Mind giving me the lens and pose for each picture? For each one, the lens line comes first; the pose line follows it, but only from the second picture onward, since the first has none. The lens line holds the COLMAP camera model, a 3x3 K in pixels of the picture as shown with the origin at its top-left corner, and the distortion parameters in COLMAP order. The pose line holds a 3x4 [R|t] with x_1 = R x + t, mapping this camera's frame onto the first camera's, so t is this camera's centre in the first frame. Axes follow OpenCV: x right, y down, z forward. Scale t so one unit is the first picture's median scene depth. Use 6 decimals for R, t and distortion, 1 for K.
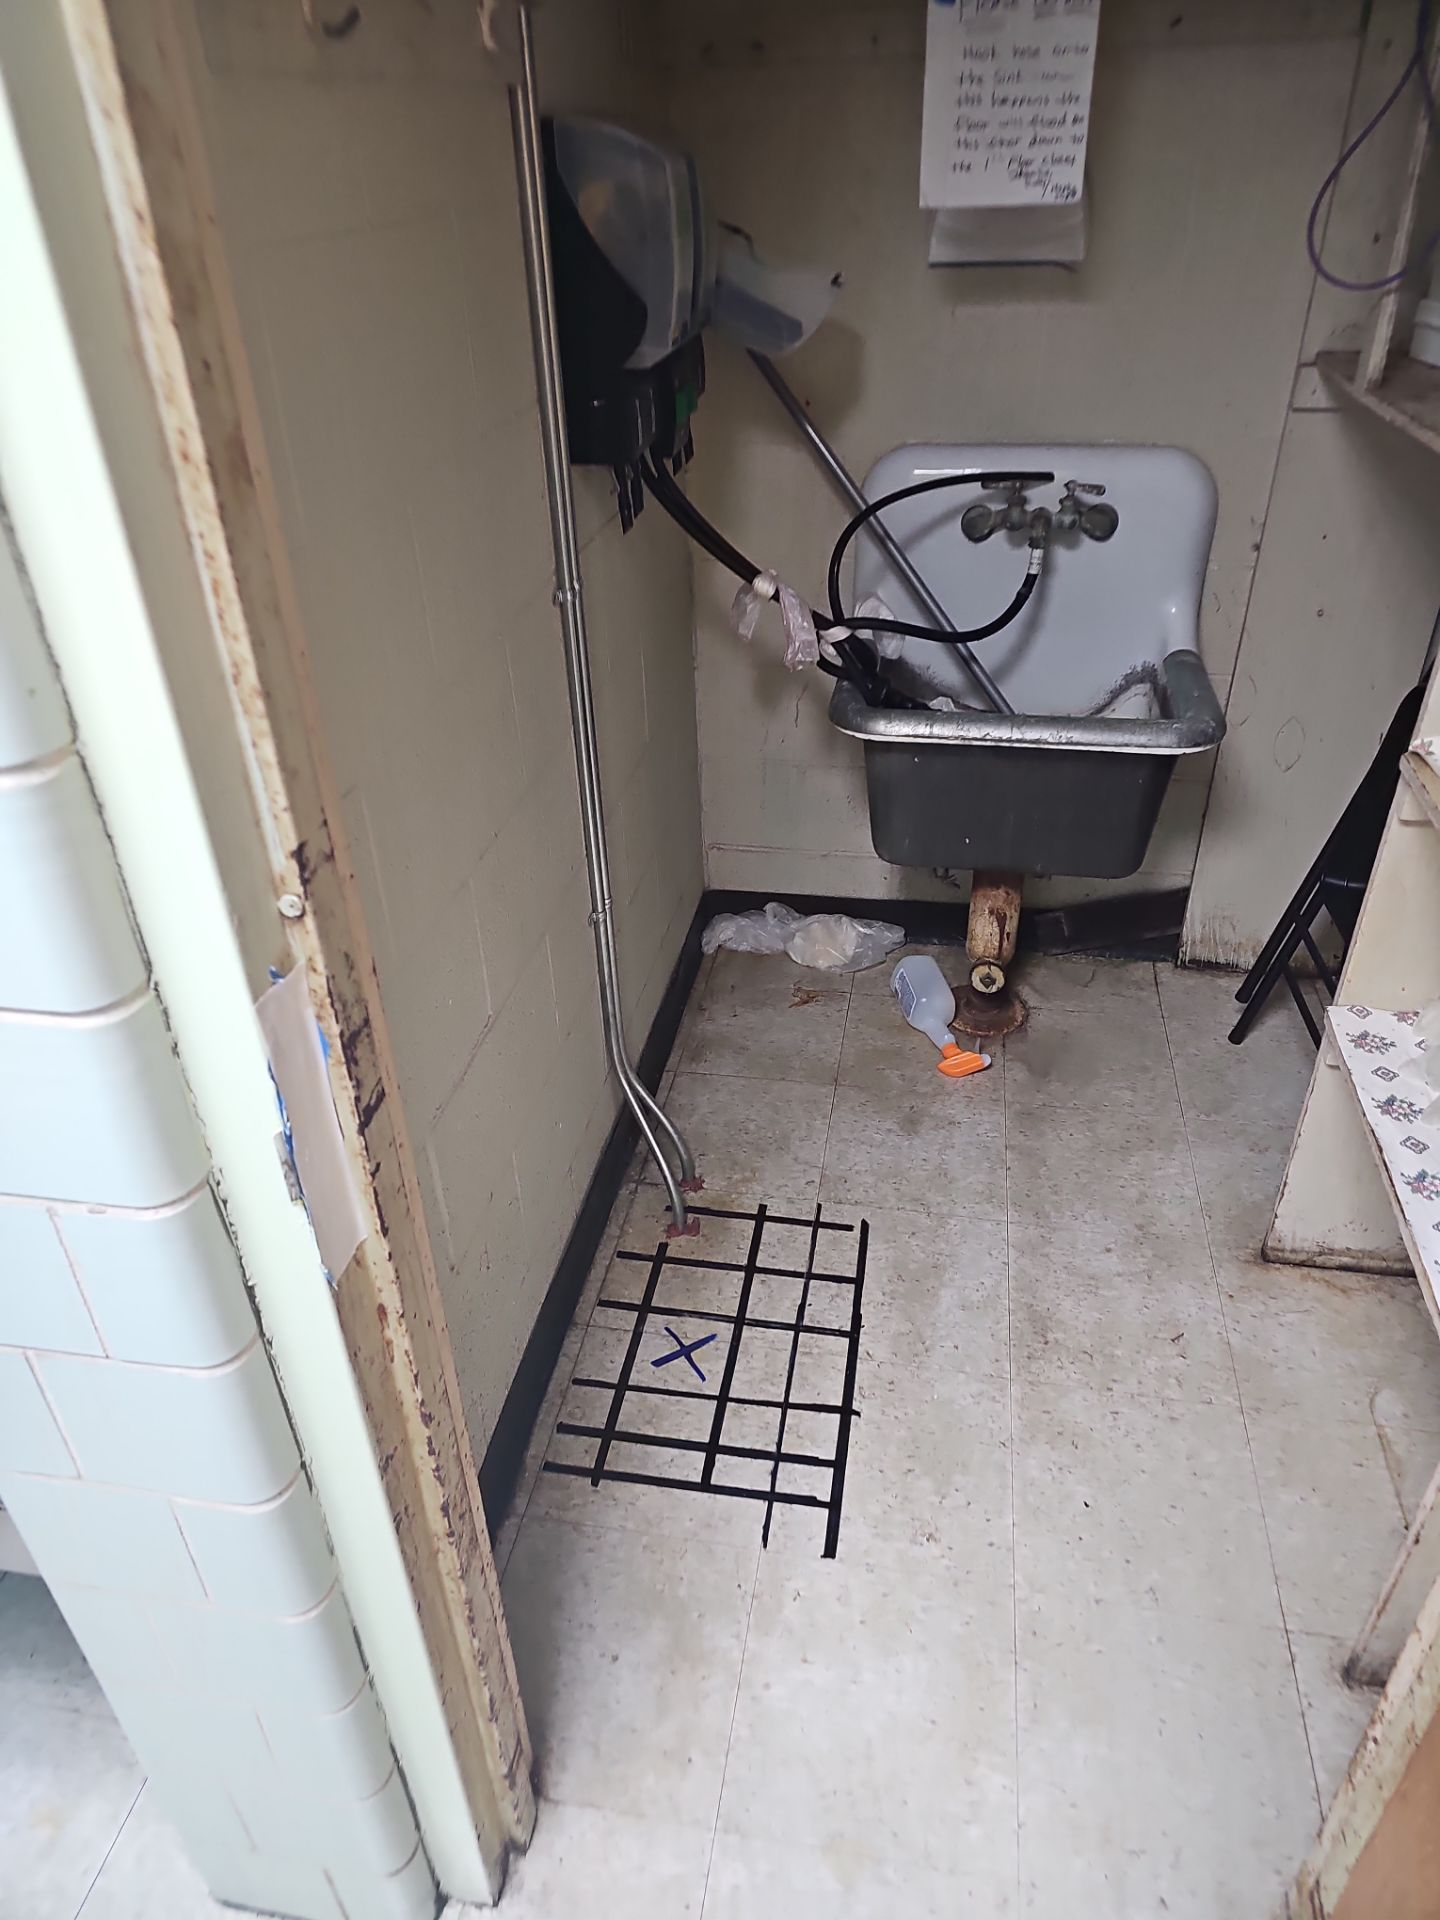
lens RADIAL K [[1299.8, 0, 720.0], [0, 1299.8, 960.0], [0, 0, 1]] dist [0.065958, -0.073917]
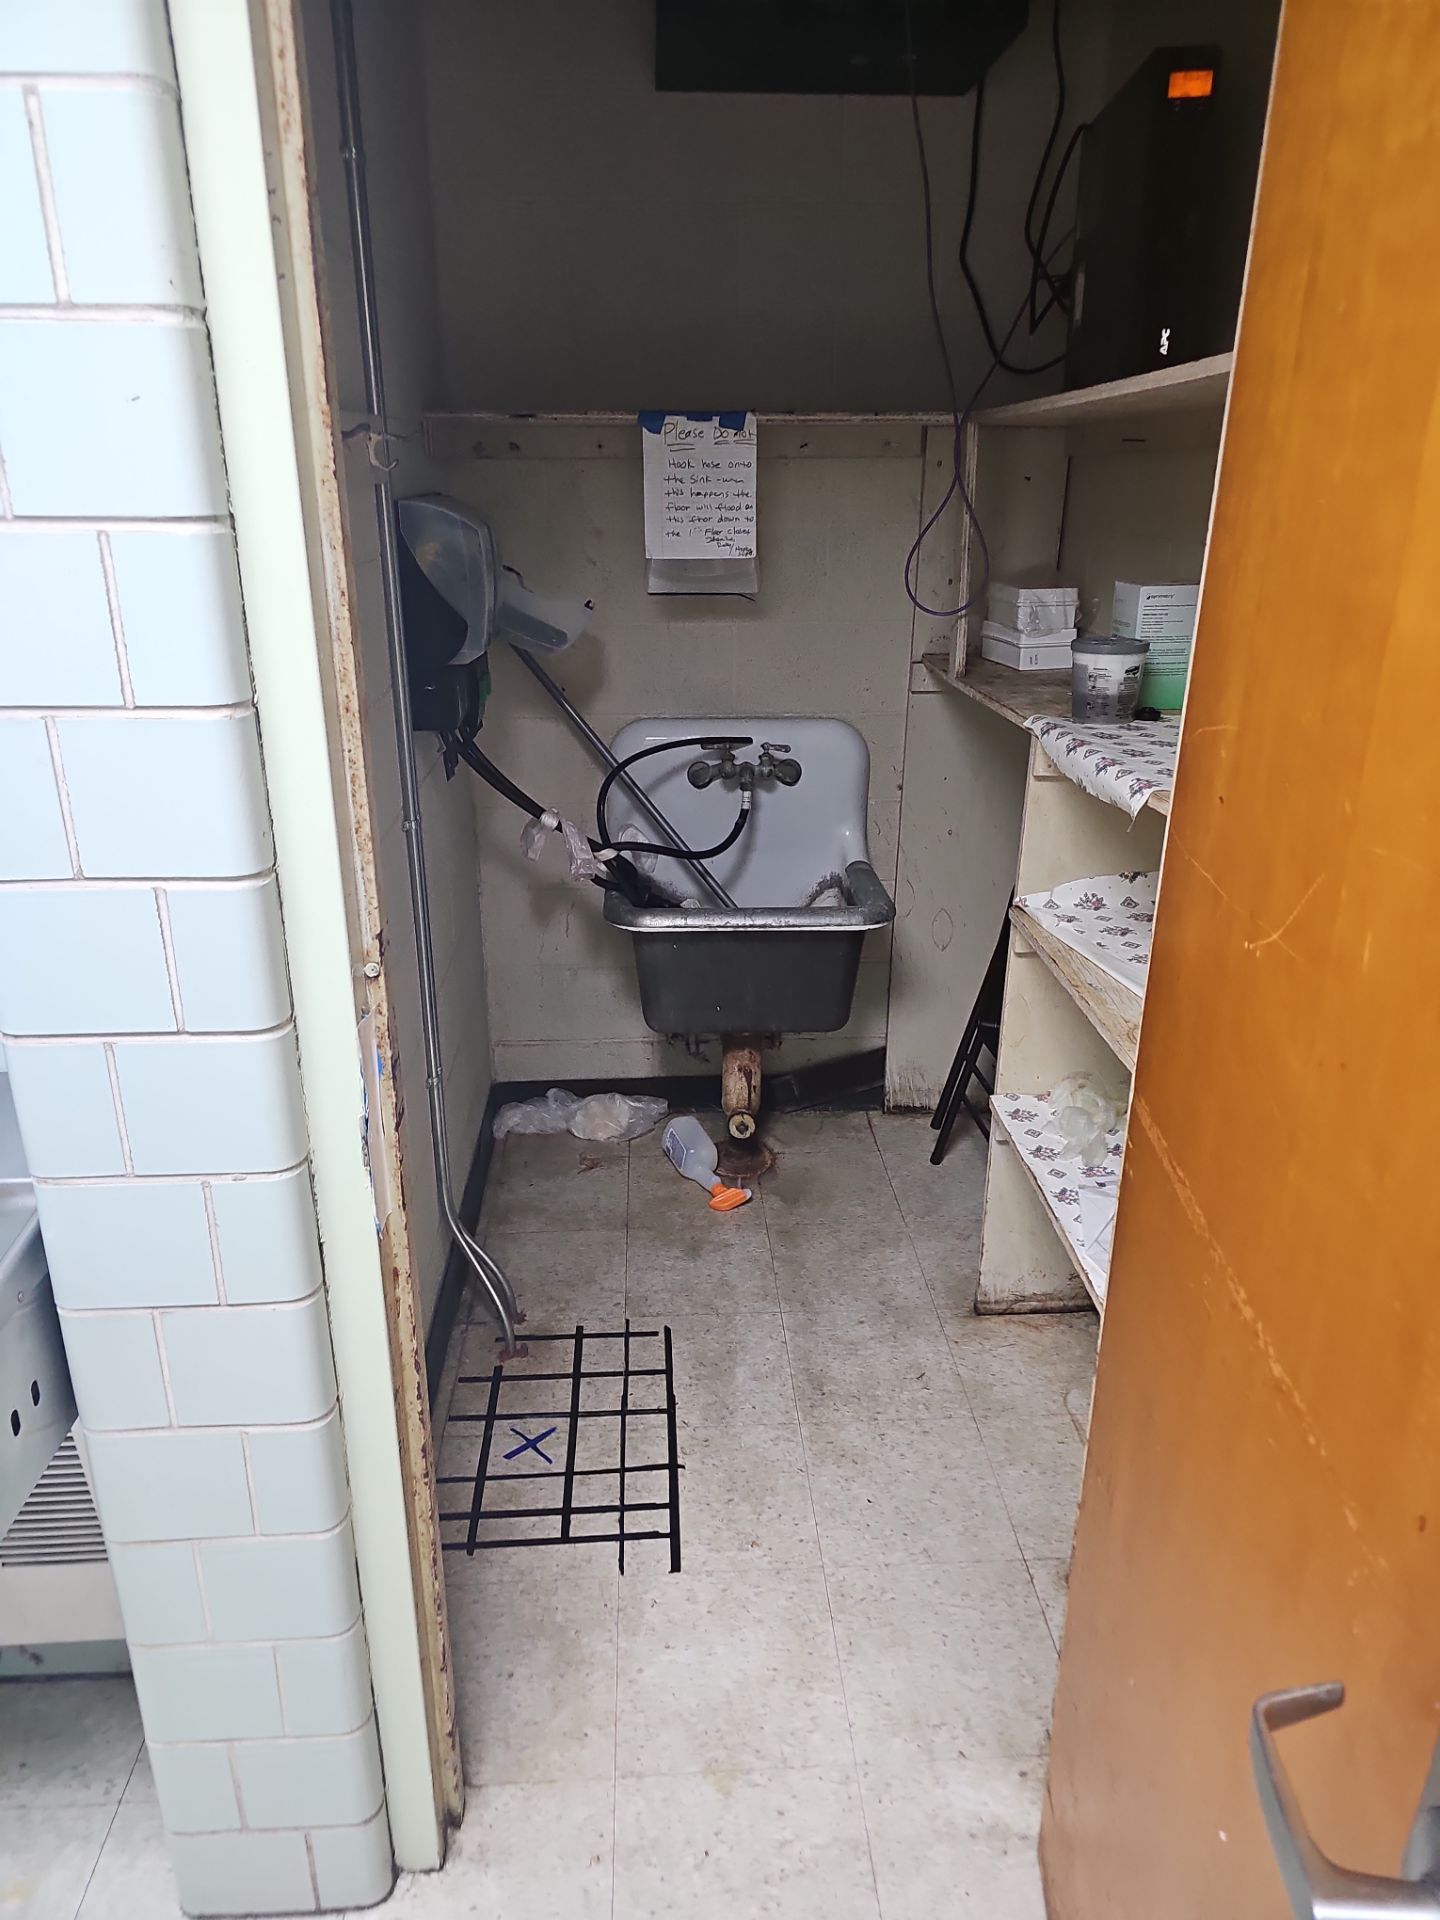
lens RADIAL K [[1299.8, 0, 720.0], [0, 1299.8, 960.0], [0, 0, 1]] dist [0.065958, -0.073917]
pose [[0.972873, -0.055413, 0.224607, -0.100306], [0.099181, 0.977042, -0.188551, 0.111356], [-0.209002, 0.205712, 0.956034, -0.246421]]
